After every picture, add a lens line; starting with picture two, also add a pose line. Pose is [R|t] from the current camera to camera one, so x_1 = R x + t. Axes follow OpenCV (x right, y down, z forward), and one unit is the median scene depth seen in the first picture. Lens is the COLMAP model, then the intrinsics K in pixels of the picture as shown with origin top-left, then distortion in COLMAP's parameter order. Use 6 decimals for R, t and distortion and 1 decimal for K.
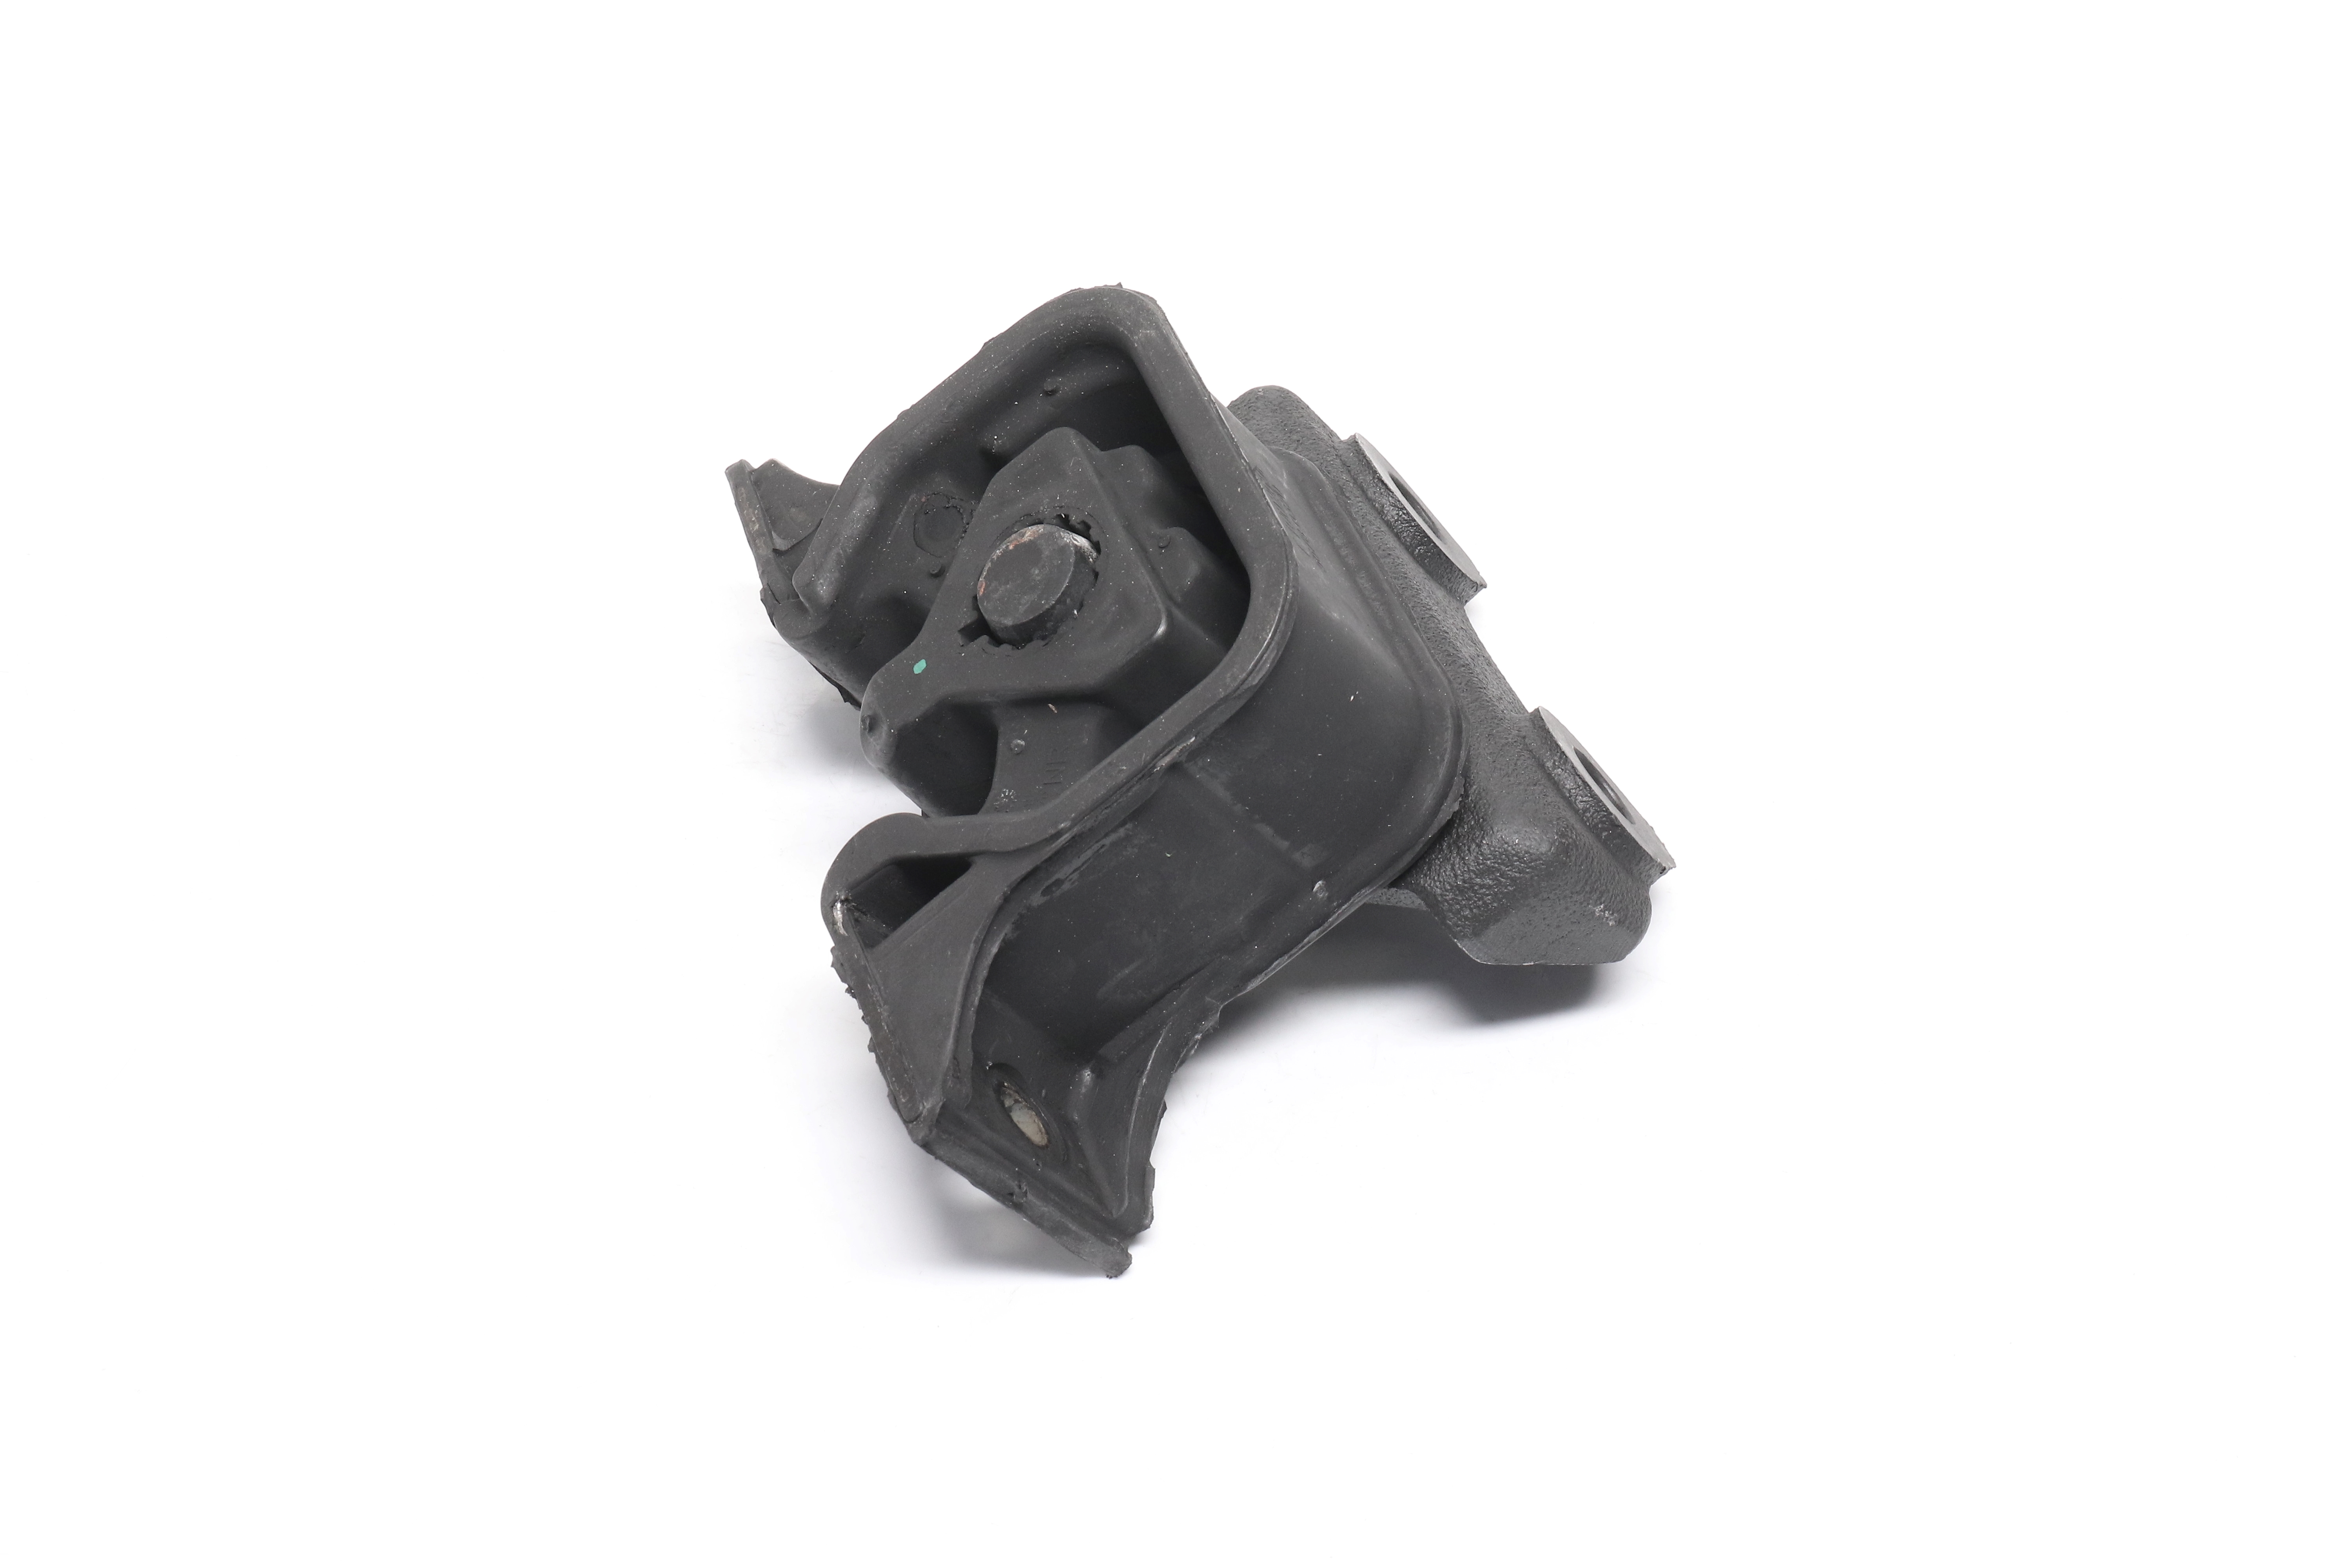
lens RADIAL K [[4578.6, 0, 1177.5], [0, 4578.6, 788.6], [0, 0, 1]] dist [0.078890, 0.000000]
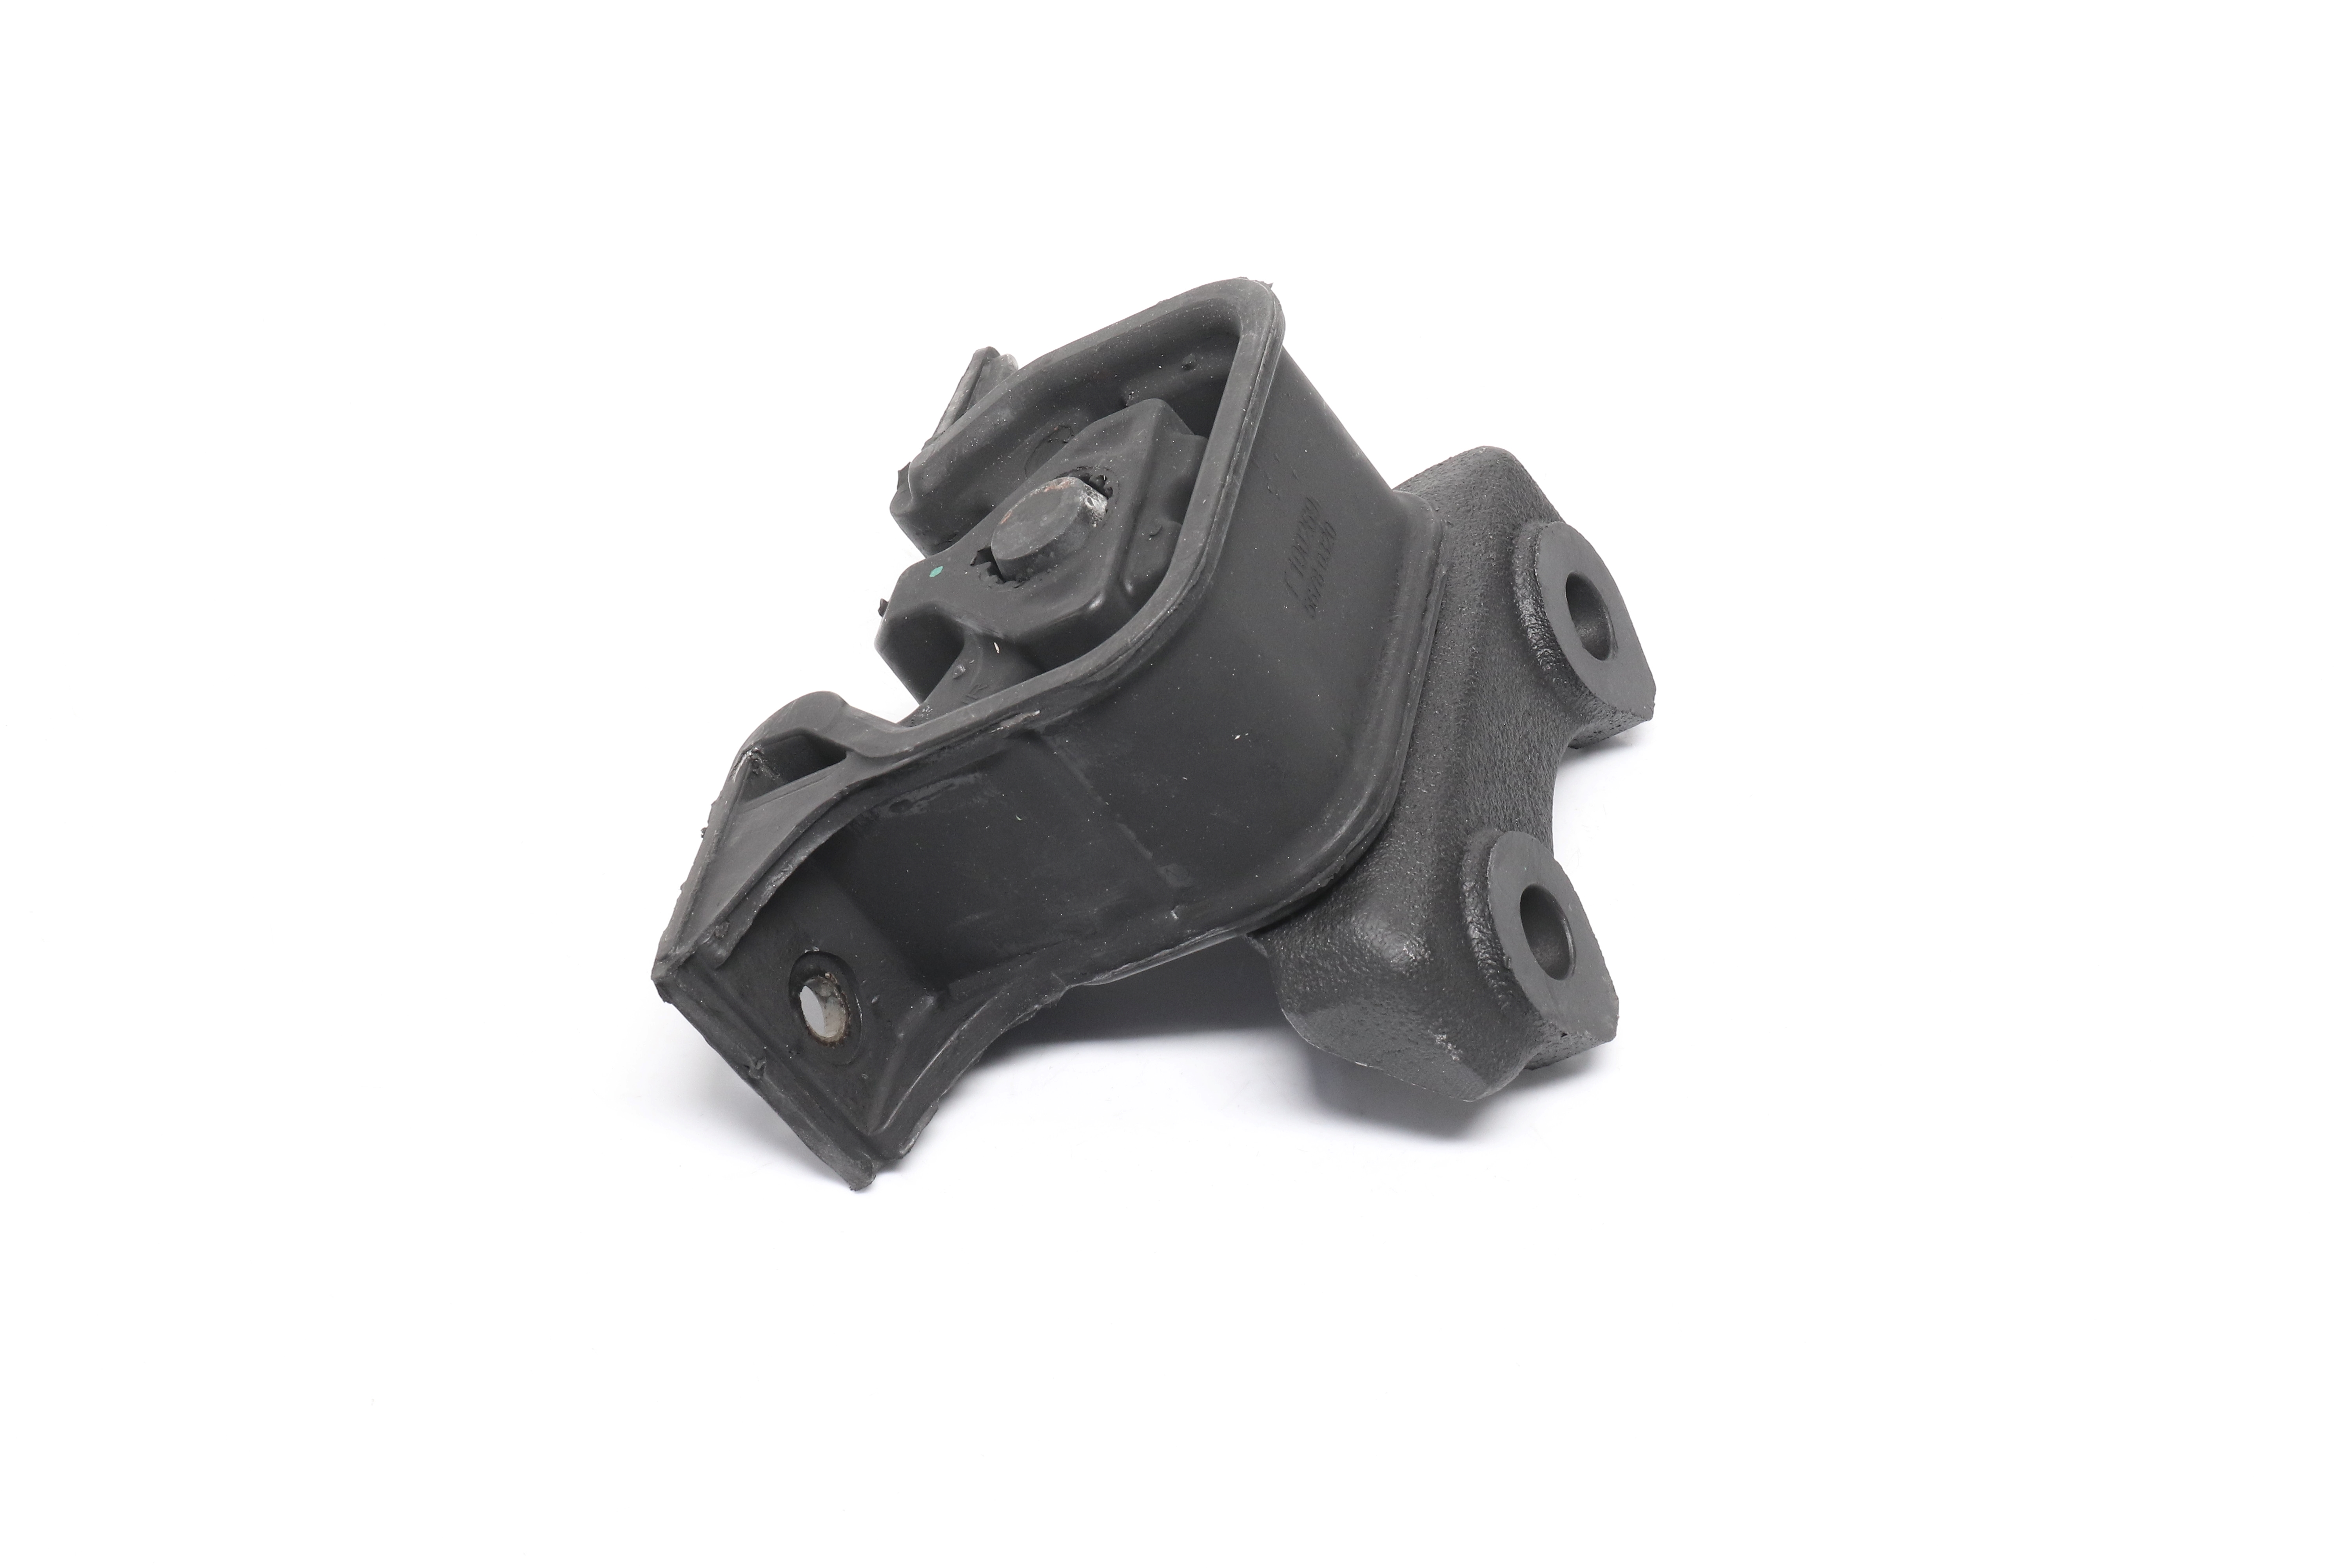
lens RADIAL K [[4578.6, 0, 1177.4], [0, 4578.6, 779.3], [0, 0, 1]] dist [0.078890, 0.000000]
pose [[0.850565, 0.346562, -0.395517, 0.416043], [-0.344775, 0.935423, 0.078197, -0.082941], [0.397076, 0.069853, 0.915124, 0.088086]]
